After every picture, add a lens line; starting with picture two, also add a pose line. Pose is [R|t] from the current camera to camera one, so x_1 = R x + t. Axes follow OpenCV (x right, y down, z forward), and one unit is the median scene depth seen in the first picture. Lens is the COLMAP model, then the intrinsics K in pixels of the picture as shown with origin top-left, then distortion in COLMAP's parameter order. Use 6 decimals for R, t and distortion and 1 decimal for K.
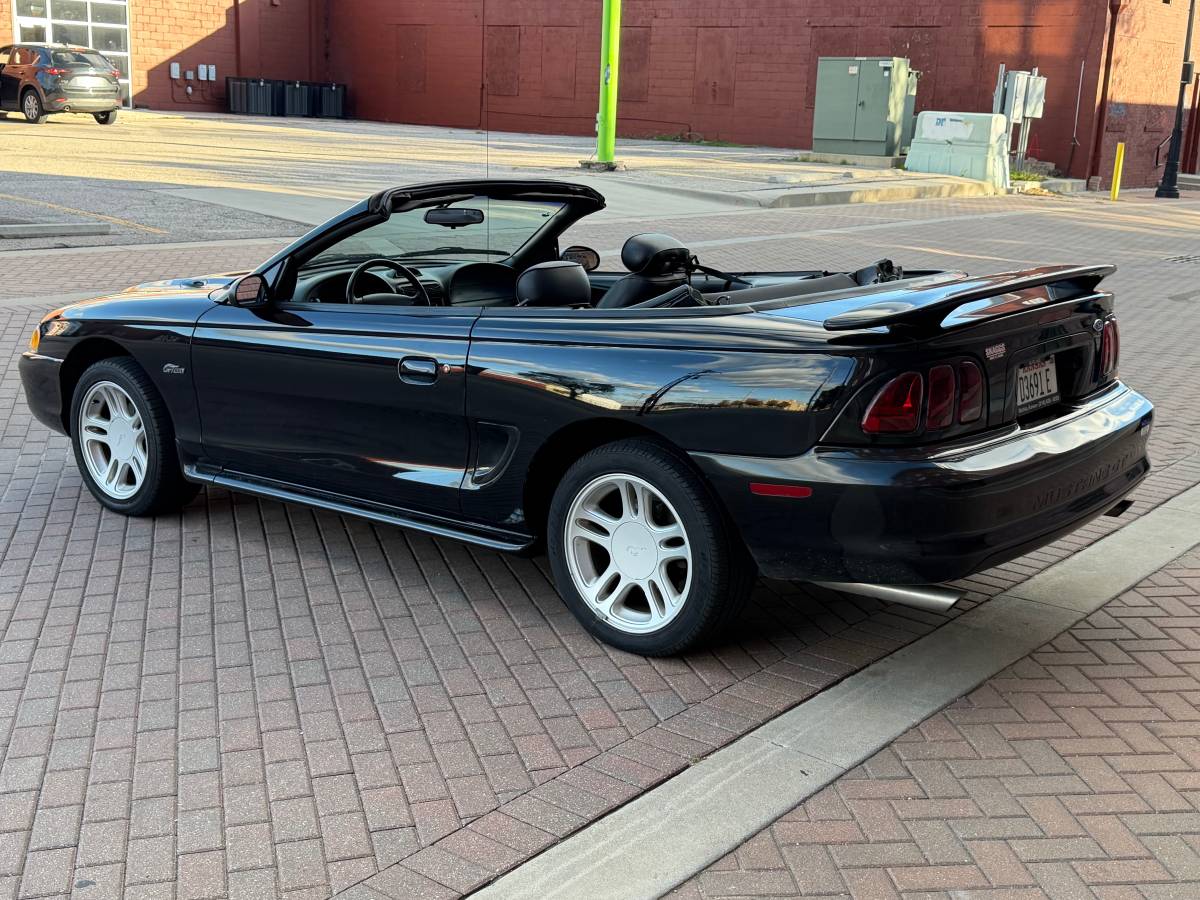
lens RADIAL K [[1415.0, 0, 595.9], [0, 1415.0, 456.2], [0, 0, 1]] dist [0.219763, -0.513814]
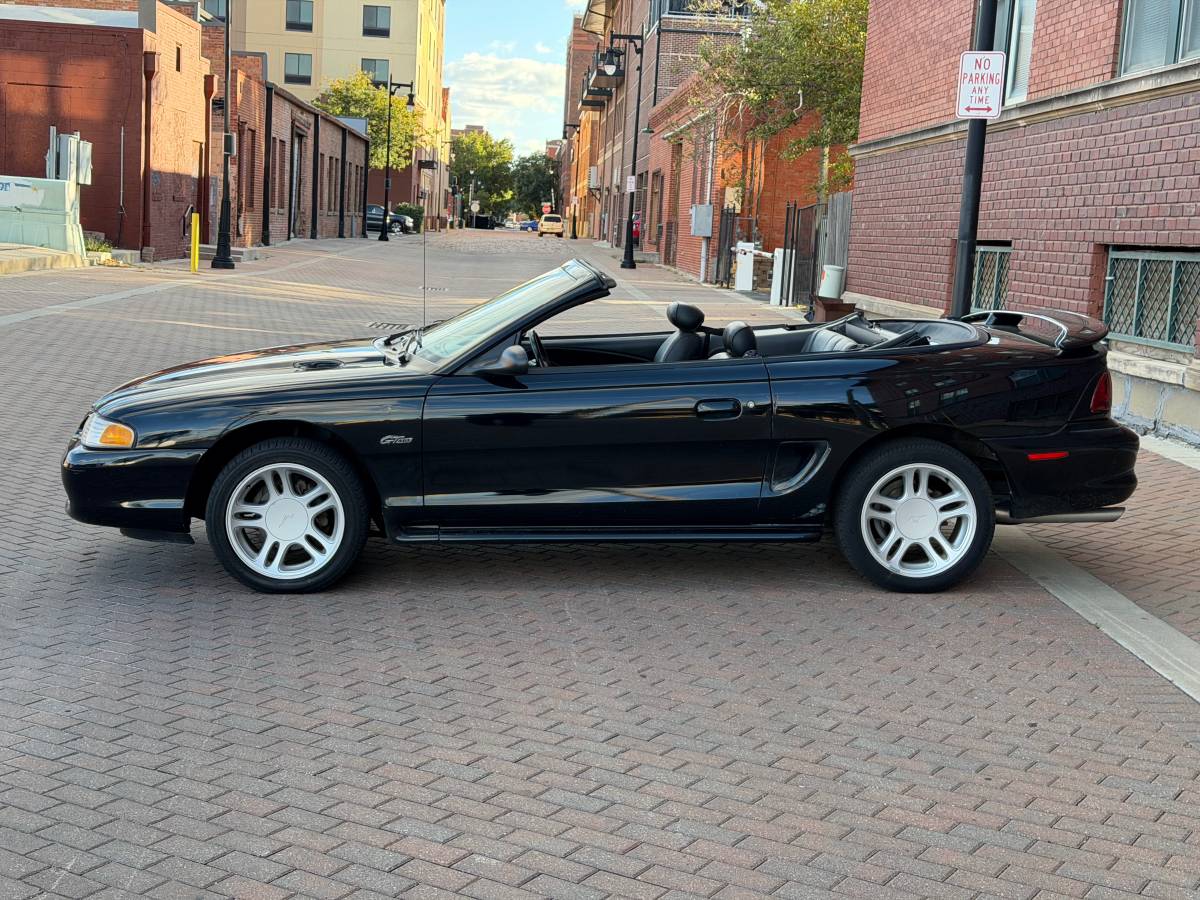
lens RADIAL K [[1667.8, 0, 585.4], [0, 1667.8, 428.6], [0, 0, 1]] dist [0.168556, -0.281954]
pose [[0.747073, -0.081170, 0.659768, -1.003258], [0.135219, 0.990322, -0.031274, -0.010721], [-0.650844, 0.112577, 0.750818, -0.030656]]
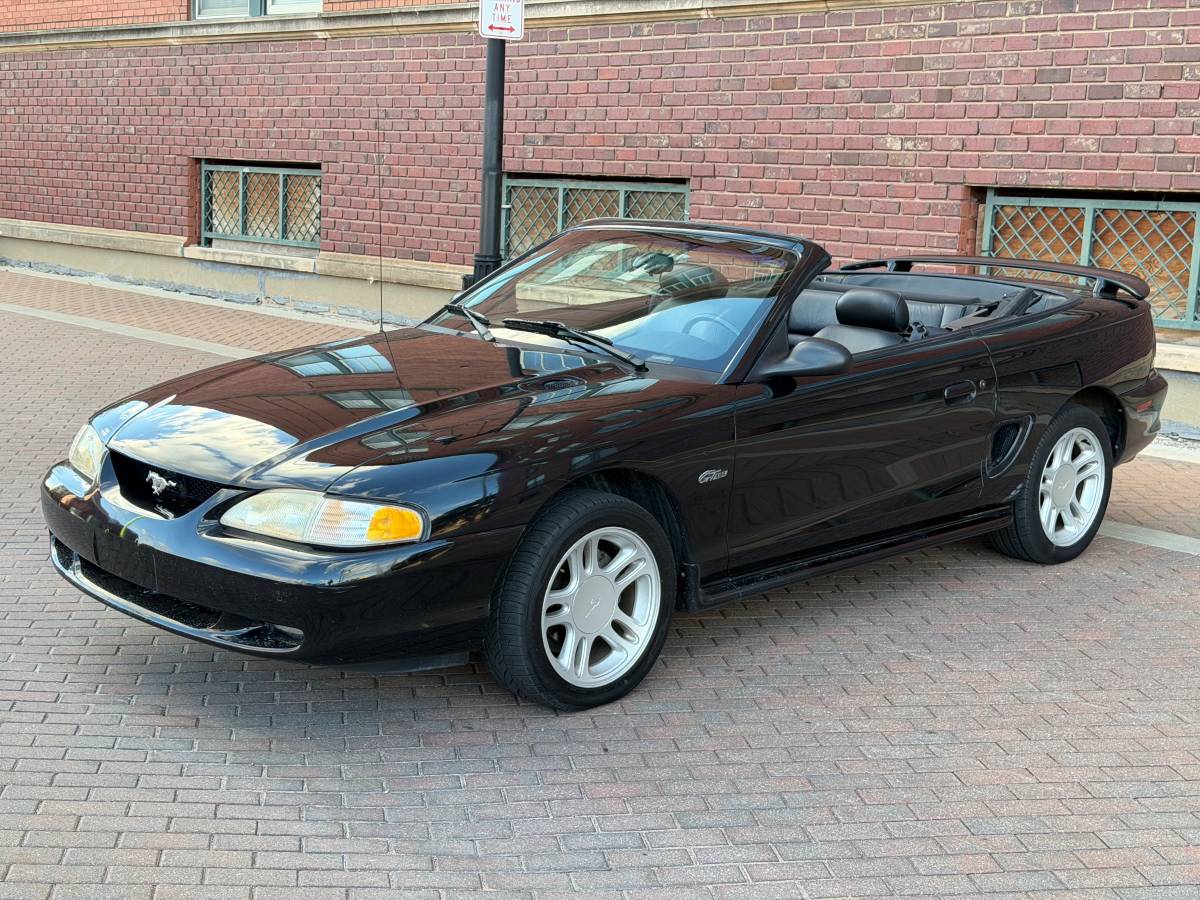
lens RADIAL K [[1668.7, 0, 604.1], [0, 1668.7, 453.9], [0, 0, 1]] dist [0.170155, -0.299490]
pose [[0.108739, -0.189317, 0.975877, -1.209089], [0.193542, 0.966943, 0.166018, -0.238975], [-0.975047, 0.170820, 0.141785, 0.916851]]
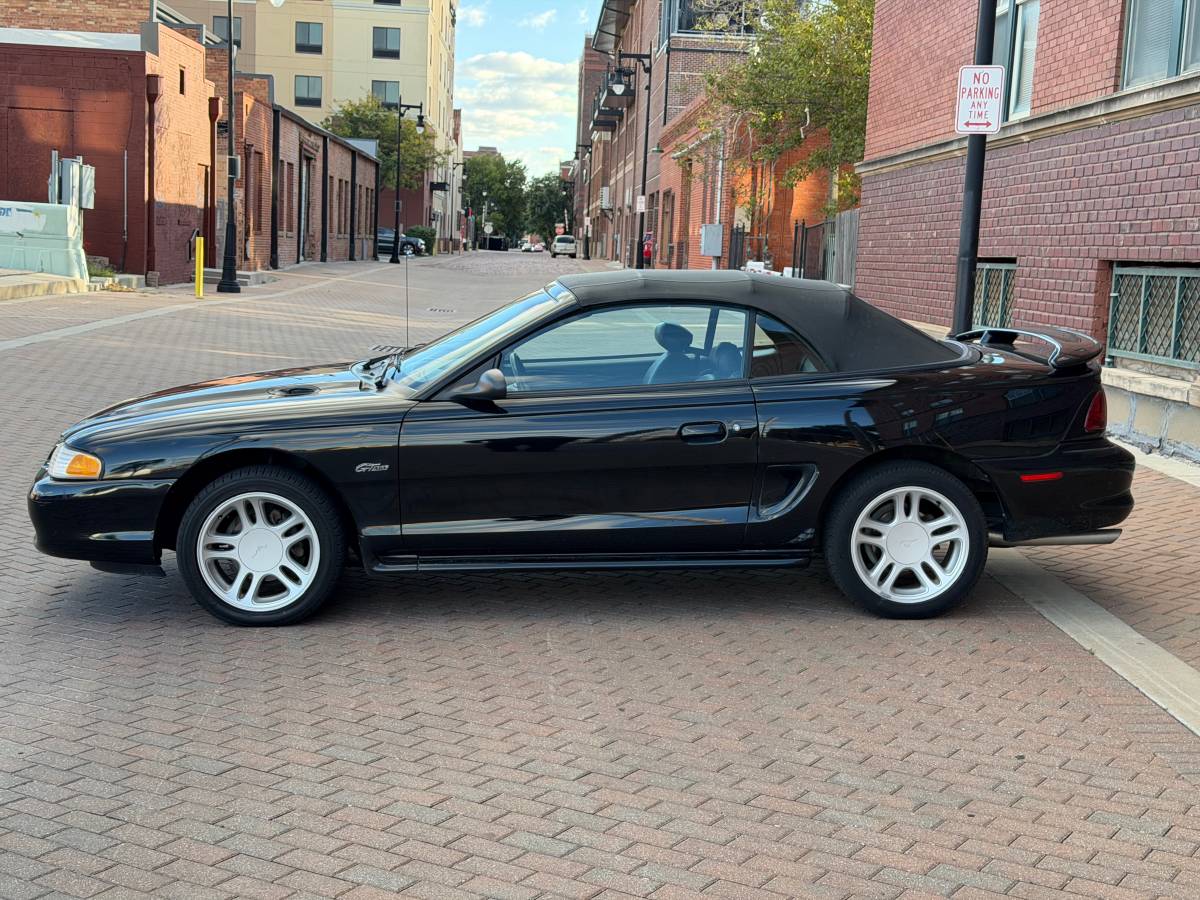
lens RADIAL K [[1668.7, 0, 604.1], [0, 1668.7, 453.9], [0, 0, 1]] dist [0.170155, -0.299490]
pose [[0.745418, -0.089588, 0.660550, -0.963218], [0.144124, 0.989150, -0.028486, -0.011309], [-0.650830, 0.116435, 0.750242, -0.023778]]
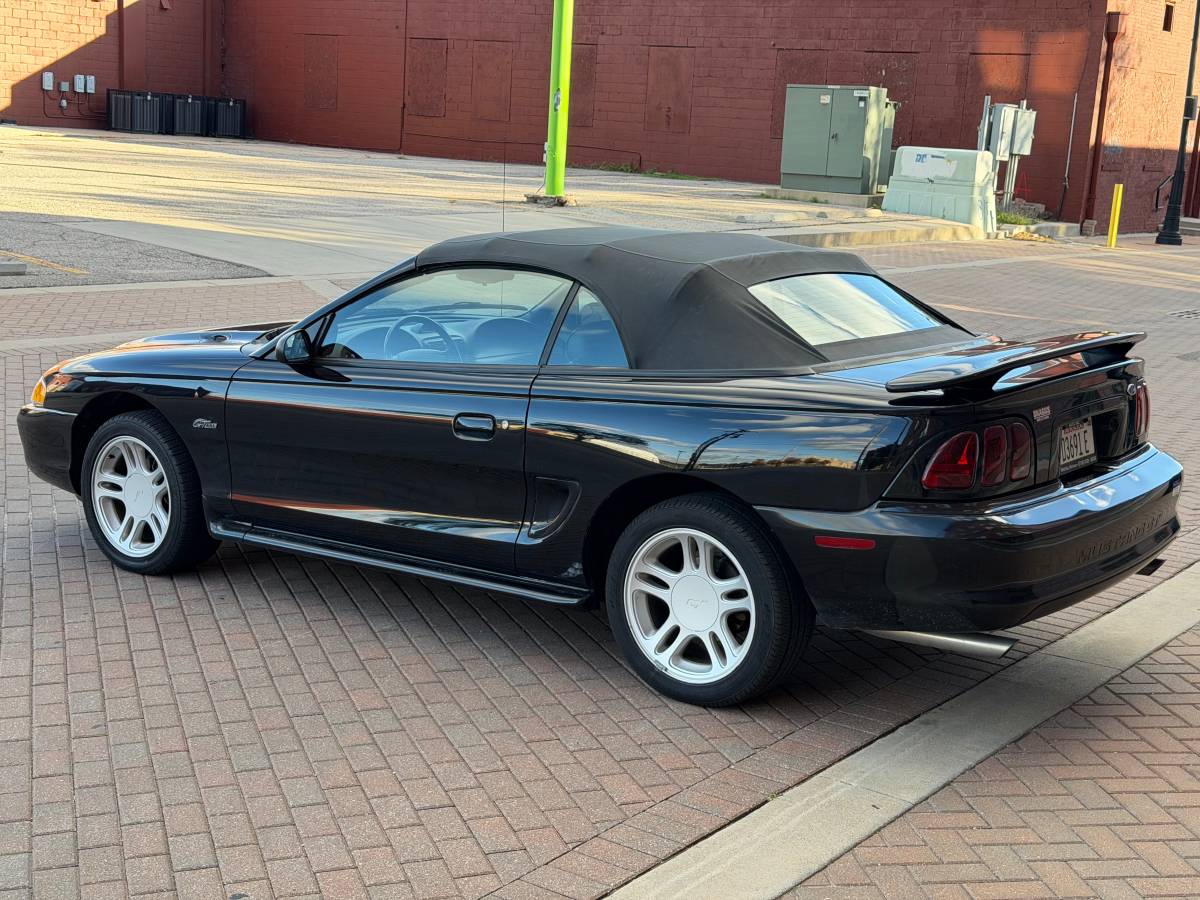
lens RADIAL K [[1668.7, 0, 604.1], [0, 1668.7, 453.9], [0, 0, 1]] dist [0.170155, -0.299490]
pose [[0.998408, 0.007449, 0.055905, -0.082904], [-0.004884, 0.998935, -0.045882, 0.011227], [-0.056187, 0.045536, 0.997381, -0.162621]]
